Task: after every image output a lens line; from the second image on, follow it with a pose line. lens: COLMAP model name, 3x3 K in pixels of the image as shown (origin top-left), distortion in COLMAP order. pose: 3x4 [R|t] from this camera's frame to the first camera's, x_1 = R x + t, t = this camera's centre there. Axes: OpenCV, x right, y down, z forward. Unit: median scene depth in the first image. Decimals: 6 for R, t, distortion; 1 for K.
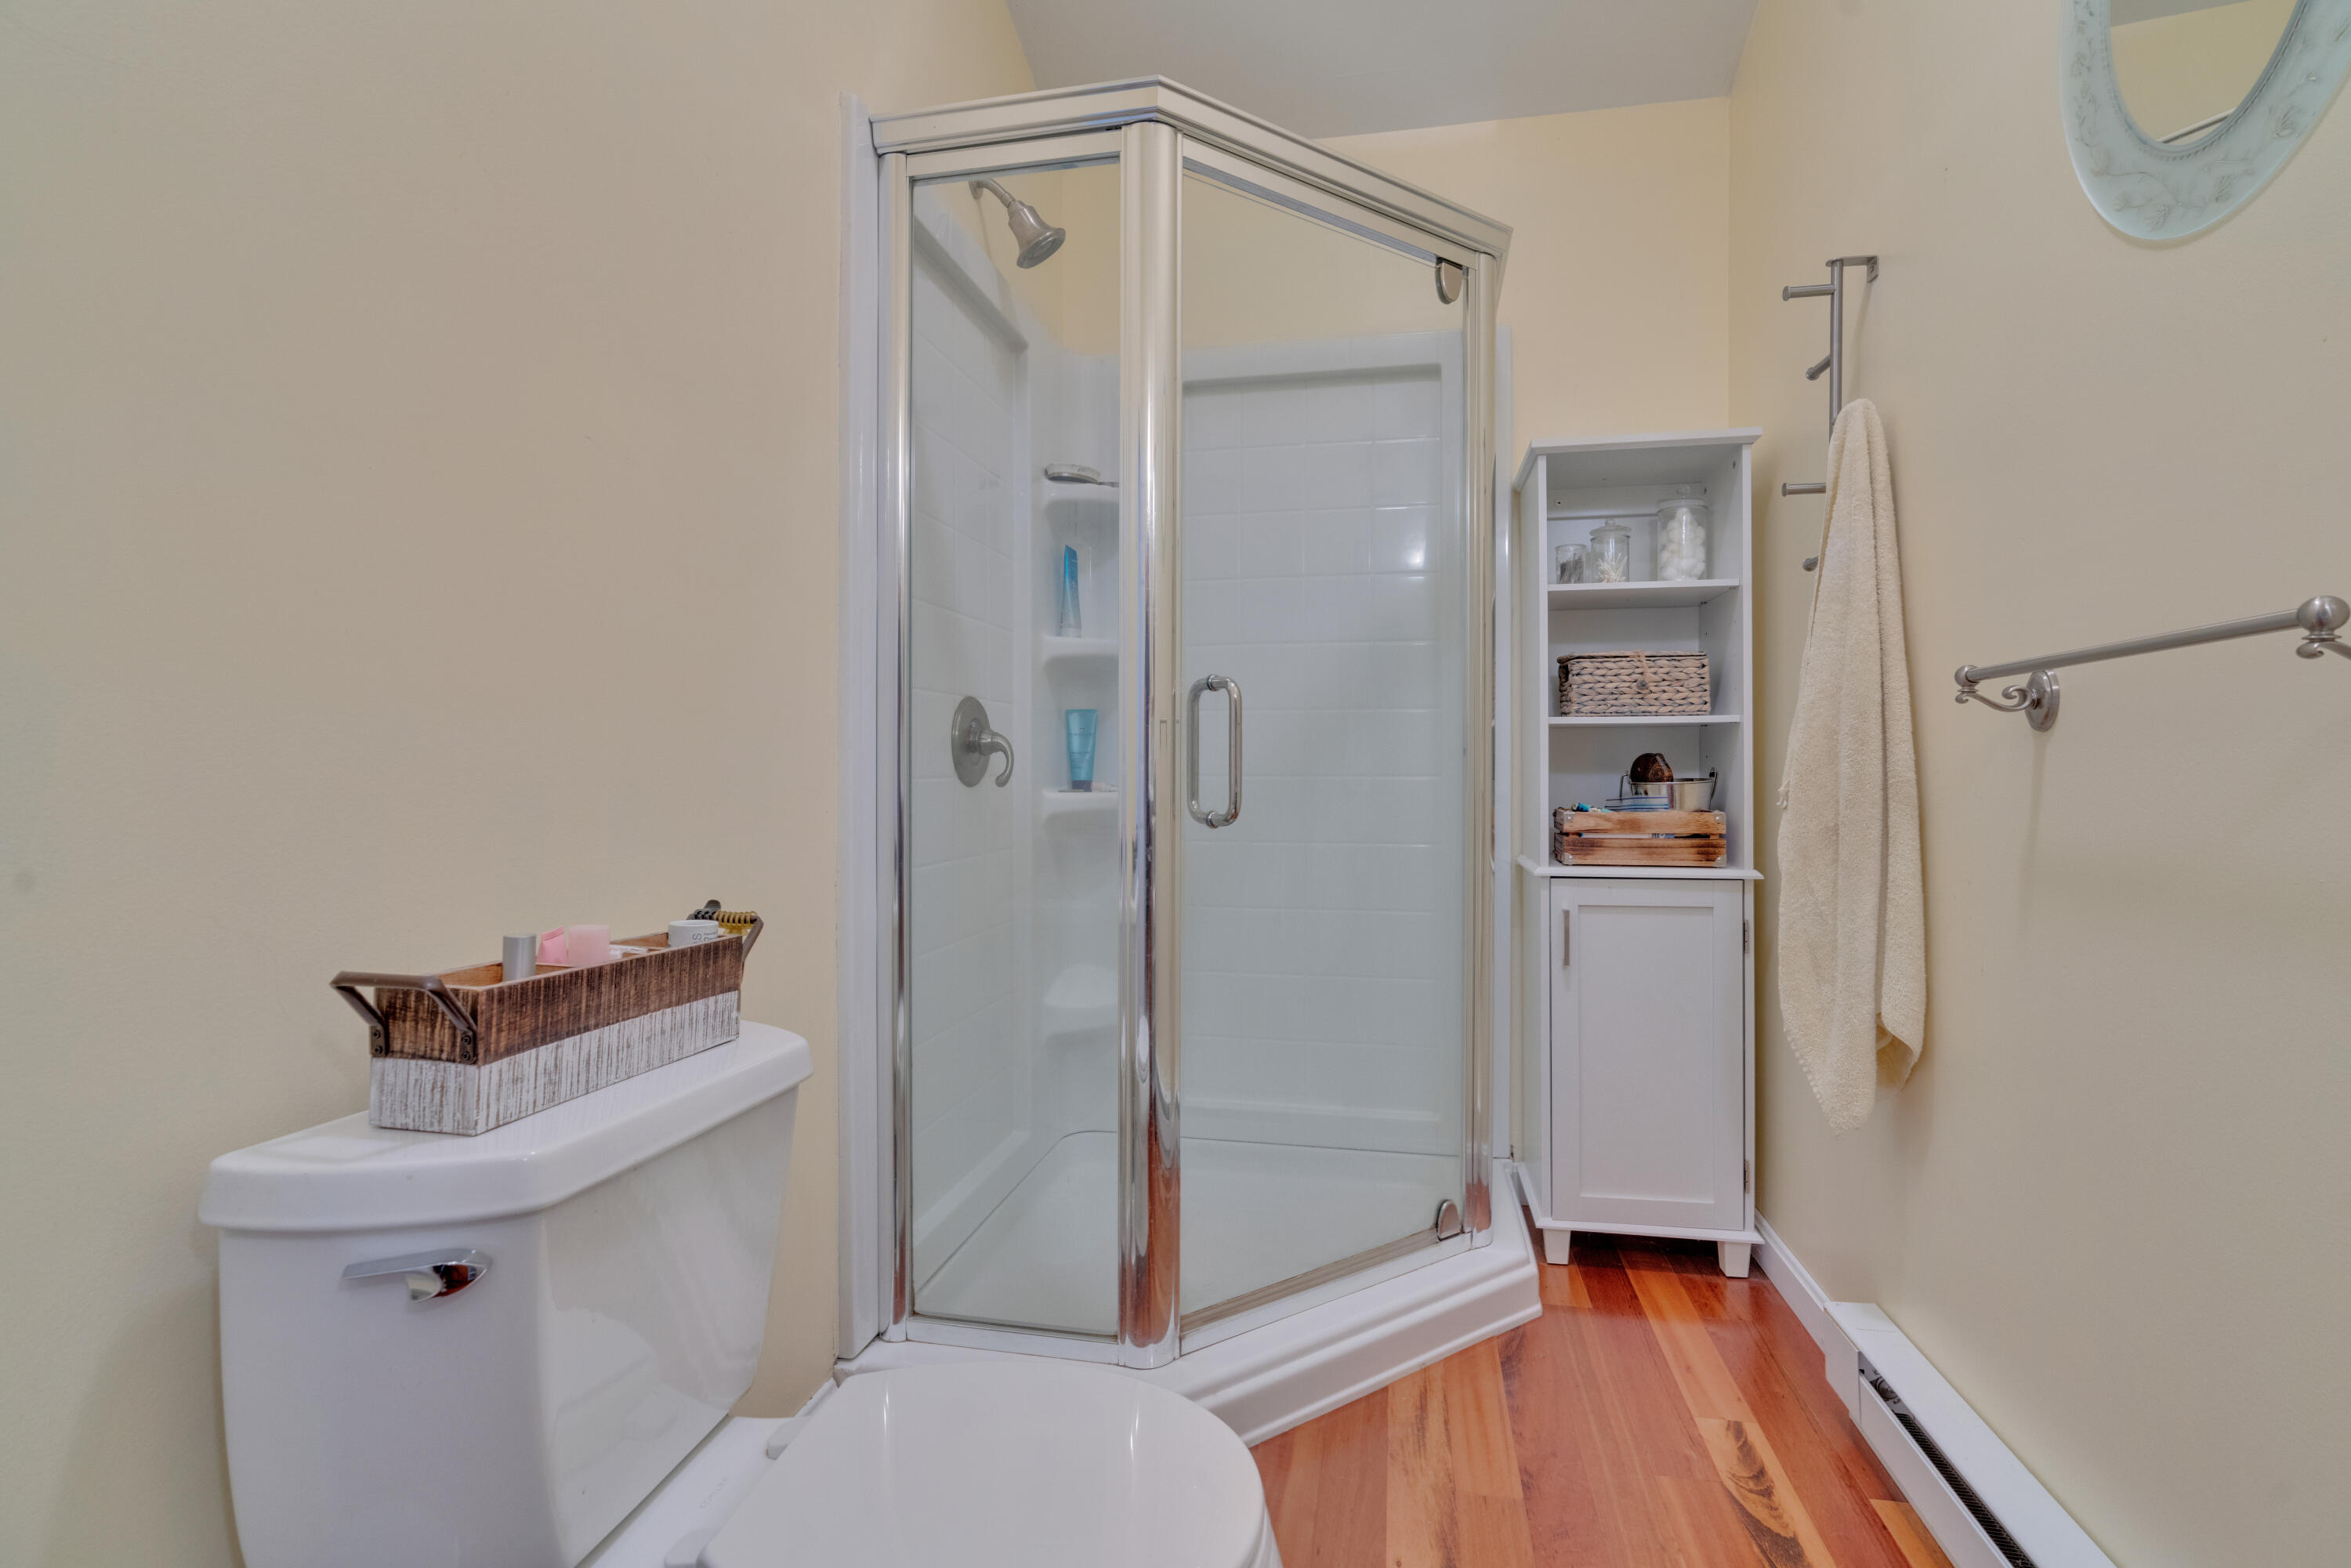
lens RADIAL K [[1046.8, 0, 1179.9], [0, 1046.8, 771.0], [0, 0, 1]] dist [-0.010536, -0.000002]
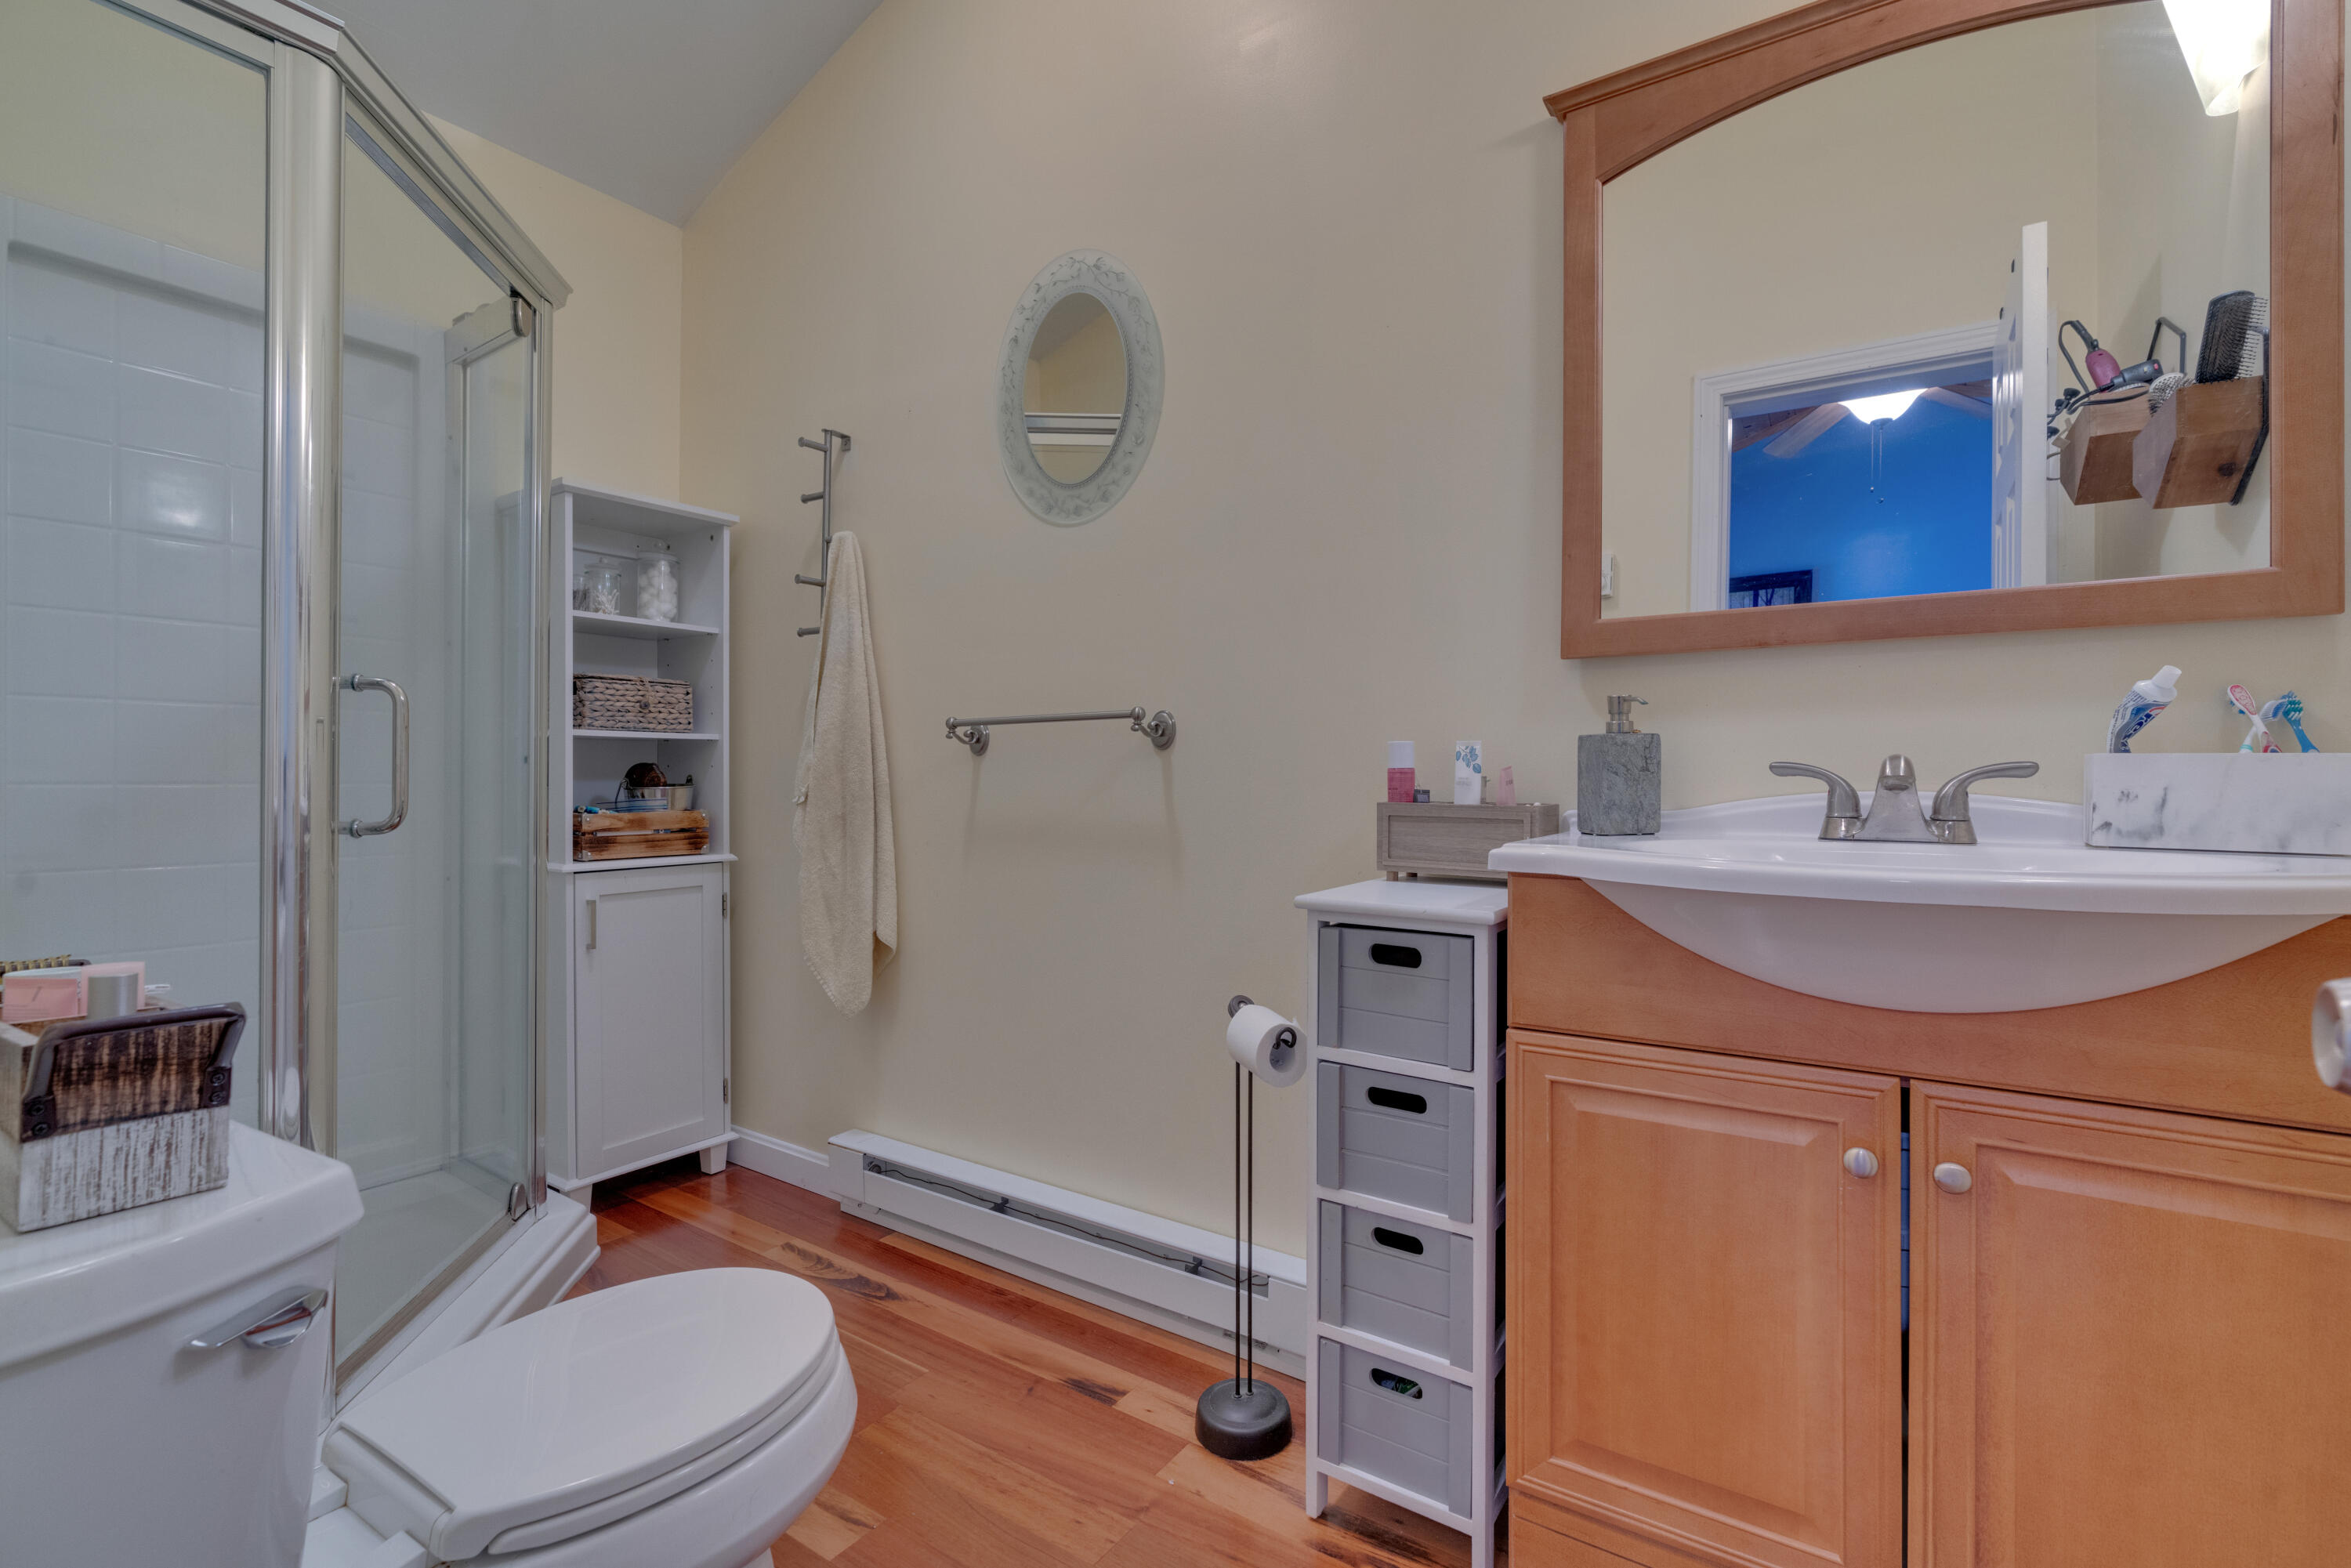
lens RADIAL K [[1046.8, 0, 1183.7], [0, 1046.8, 782.4], [0, 0, 1]] dist [-0.010536, -0.000002]
pose [[0.392364, -0.002202, 0.919807, -0.419462], [-0.000002, 0.999997, 0.002395, 0.002477], [-0.919810, -0.000942, 0.392363, -0.032394]]
